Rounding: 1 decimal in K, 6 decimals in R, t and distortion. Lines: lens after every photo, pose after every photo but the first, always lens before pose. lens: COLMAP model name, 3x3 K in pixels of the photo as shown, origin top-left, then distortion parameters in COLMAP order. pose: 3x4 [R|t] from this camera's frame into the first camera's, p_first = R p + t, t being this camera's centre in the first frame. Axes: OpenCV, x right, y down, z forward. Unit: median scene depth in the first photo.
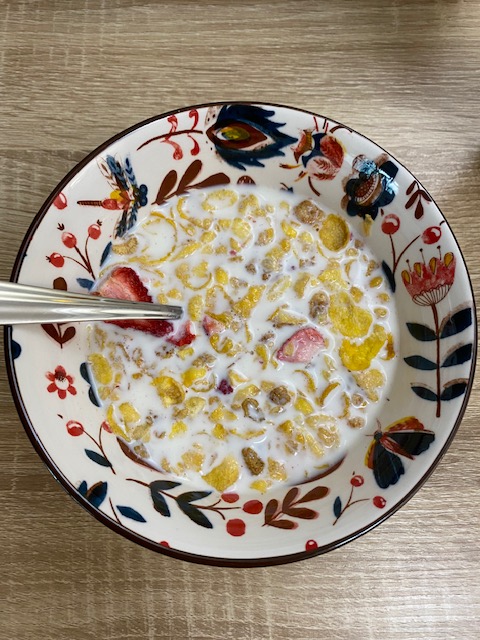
lens RADIAL K [[486.7, 0, 238.6], [0, 486.7, 319.3], [0, 0, 1]] dist [0.008220, 0.000022]
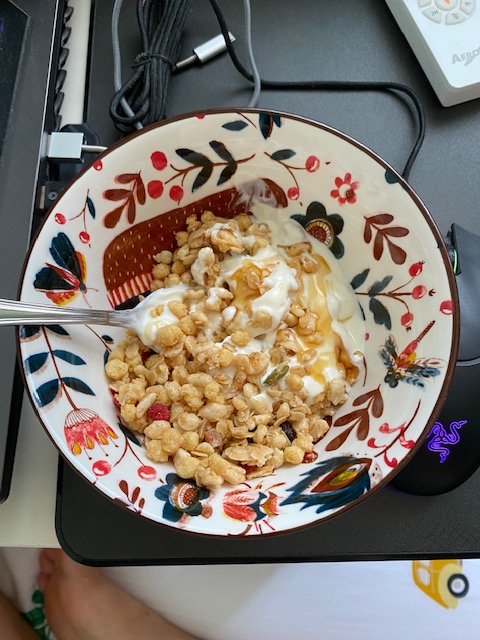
lens RADIAL K [[486.7, 0, 238.8], [0, 486.7, 321.0], [0, 0, 1]] dist [0.008220, 0.000022]
pose [[-0.875650, 0.465064, -0.130200, 0.154933], [-0.473499, -0.773672, 0.420988, -0.473184], [0.095054, 0.430288, 0.897673, 0.058911]]
